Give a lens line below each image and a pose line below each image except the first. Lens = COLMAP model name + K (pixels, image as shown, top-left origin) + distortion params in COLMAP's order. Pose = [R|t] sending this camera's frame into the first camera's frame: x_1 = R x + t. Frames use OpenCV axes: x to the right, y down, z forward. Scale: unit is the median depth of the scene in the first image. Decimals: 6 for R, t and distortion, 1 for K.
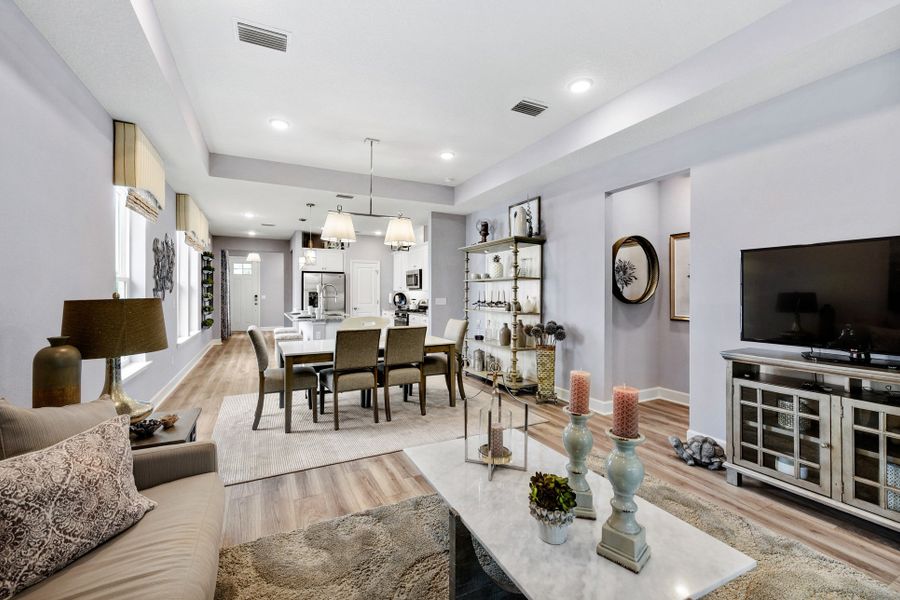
lens RADIAL K [[370.0, 0, 441.7], [0, 370.0, 293.7], [0, 0, 1]] dist [0.003433, 0.000025]
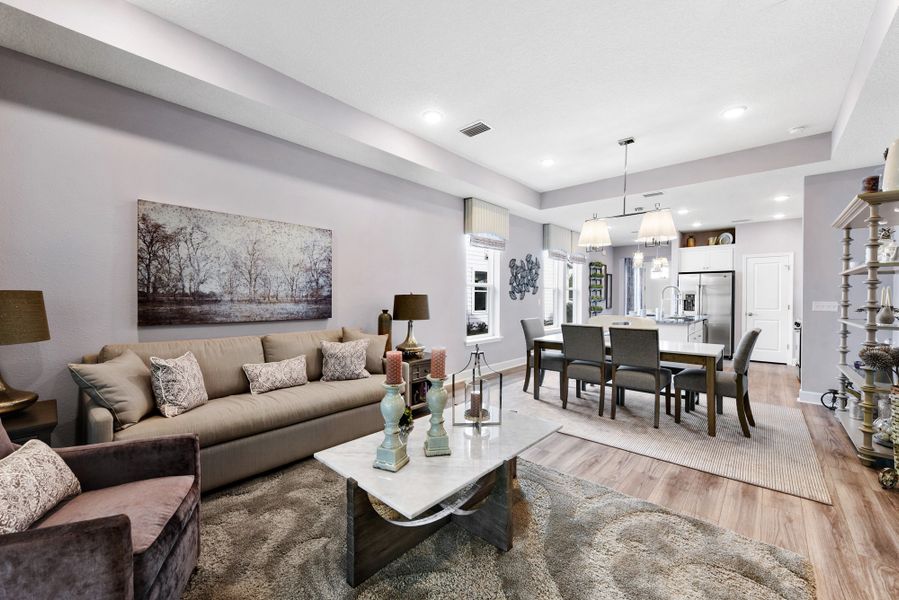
lens RADIAL K [[359.7, 0, 453.8], [0, 359.7, 299.6], [0, 0, 1]] dist [0.019643, -0.008466]
pose [[0.387031, 0.008271, -0.922029, 0.446105], [-0.006136, 0.999961, 0.006395, 0.010916], [0.922046, 0.003182, 0.387067, 0.161296]]
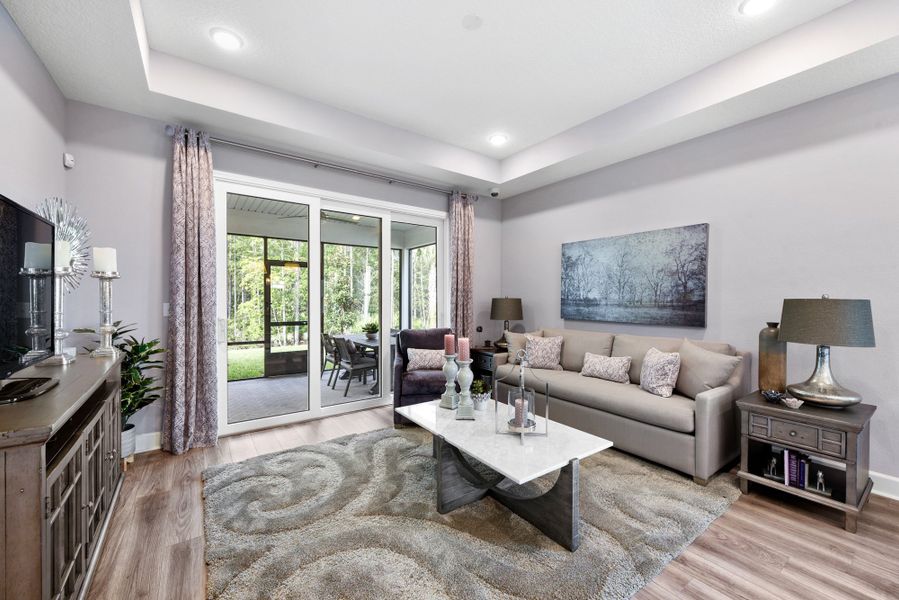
lens RADIAL K [[359.7, 0, 453.8], [0, 359.7, 299.6], [0, 0, 1]] dist [0.019643, -0.008466]
pose [[-0.984738, -0.006936, -0.173906, 0.202320], [-0.007616, 0.999966, 0.003245, 0.008310], [0.173878, 0.004520, -0.984757, 0.760547]]
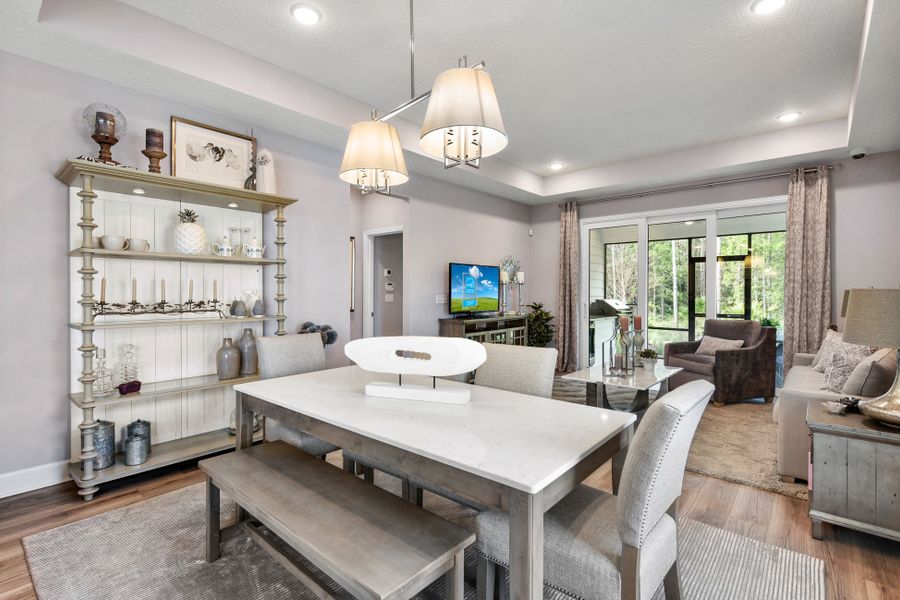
lens RADIAL K [[424.8, 0, 438.6], [0, 424.8, 293.9], [0, 0, 1]] dist [-0.000216, 0.000057]
pose [[-0.375989, -0.006549, 0.926601, -0.555019], [0.000324, 0.999974, 0.007199, 0.007909], [-0.926624, 0.003007, -0.375977, 0.966580]]
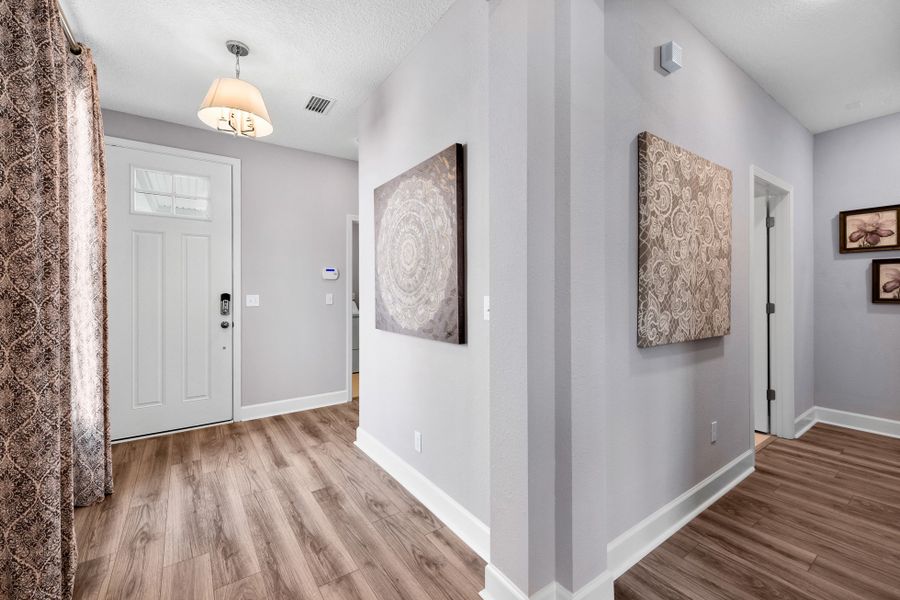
lens RADIAL K [[370.0, 0, 441.7], [0, 370.0, 293.7], [0, 0, 1]] dist [0.003433, 0.000025]
pose [[0.989031, -0.001692, 0.147700, -0.943167], [0.001780, 0.999998, -0.000458, 0.010135], [-0.147699, 0.000716, 0.989032, 1.730896]]
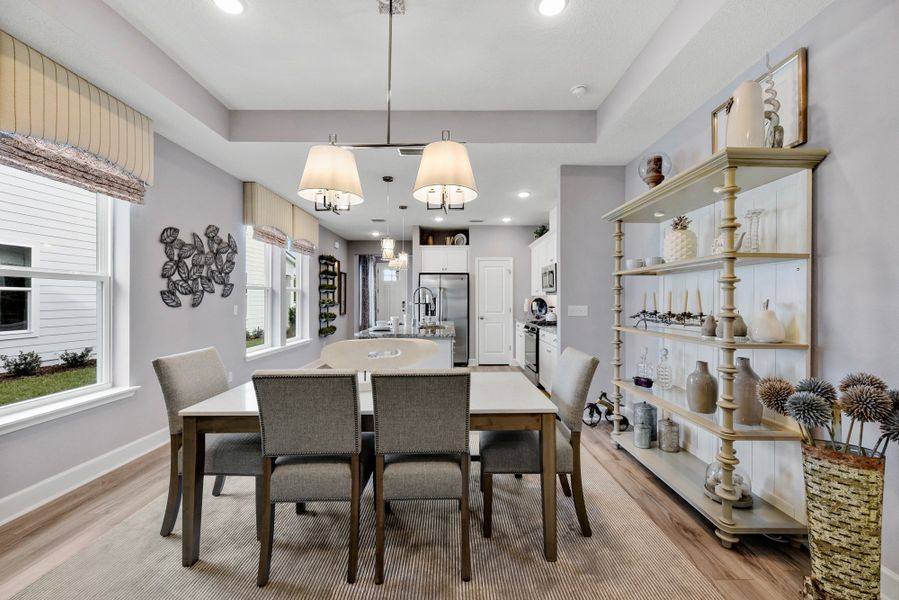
lens RADIAL K [[359.7, 0, 453.8], [0, 359.7, 299.6], [0, 0, 1]] dist [0.019643, -0.008466]
pose [[0.899328, -0.001104, -0.437273, 0.095389], [-0.000605, 0.999993, -0.003769, 0.006081], [0.437274, 0.003654, 0.899321, 0.483616]]
